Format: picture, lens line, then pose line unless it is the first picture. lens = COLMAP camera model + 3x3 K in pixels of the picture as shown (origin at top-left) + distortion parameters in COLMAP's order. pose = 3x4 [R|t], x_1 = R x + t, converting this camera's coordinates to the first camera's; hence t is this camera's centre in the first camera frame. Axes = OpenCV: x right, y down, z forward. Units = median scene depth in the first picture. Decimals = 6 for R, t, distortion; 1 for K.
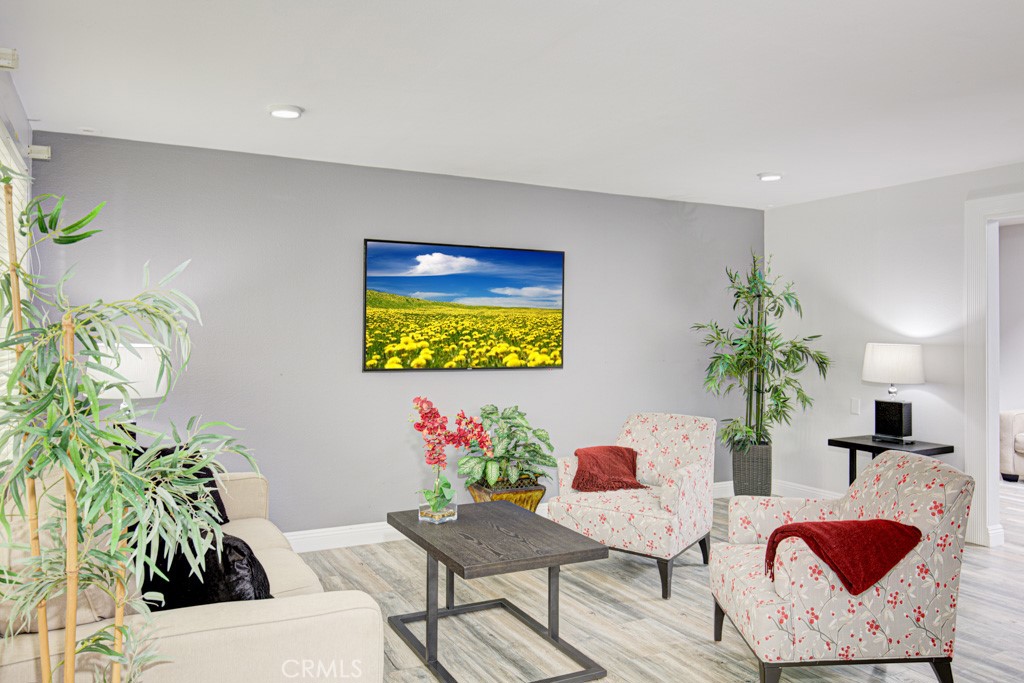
lens RADIAL K [[752.4, 0, 508.2], [0, 752.4, 331.9], [0, 0, 1]] dist [0.012560, -0.005069]
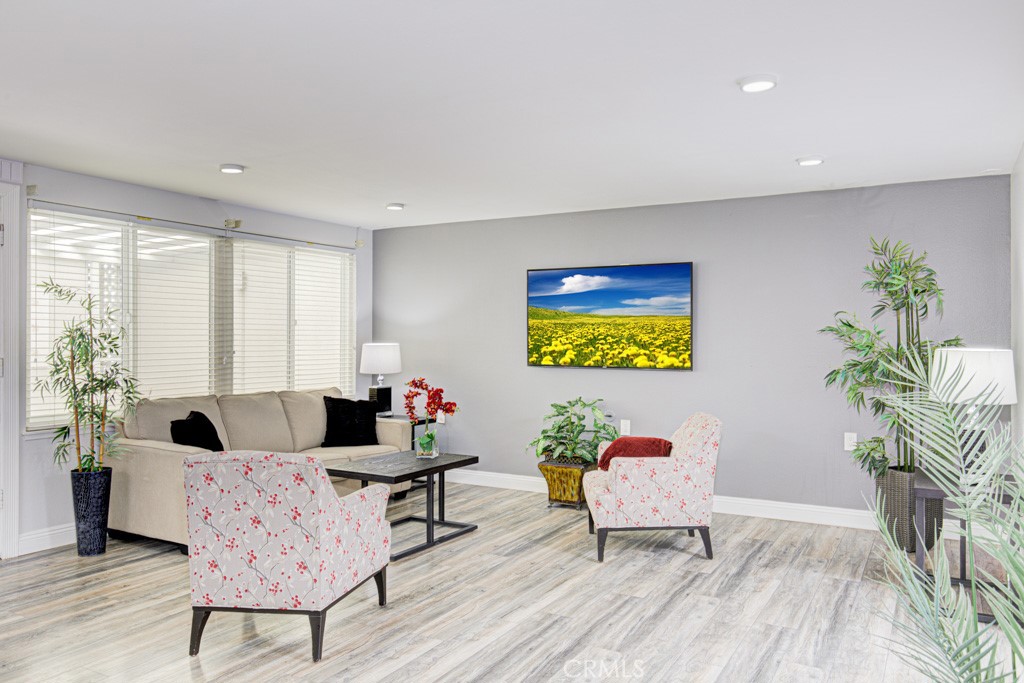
lens RADIAL K [[752.4, 0, 510.7], [0, 752.4, 336.4], [0, 0, 1]] dist [0.012560, -0.005069]
pose [[0.539763, -0.004730, -0.841803, 0.897076], [-0.001606, 0.999977, -0.006649, 0.007418], [0.841815, 0.004941, 0.539743, 0.215903]]
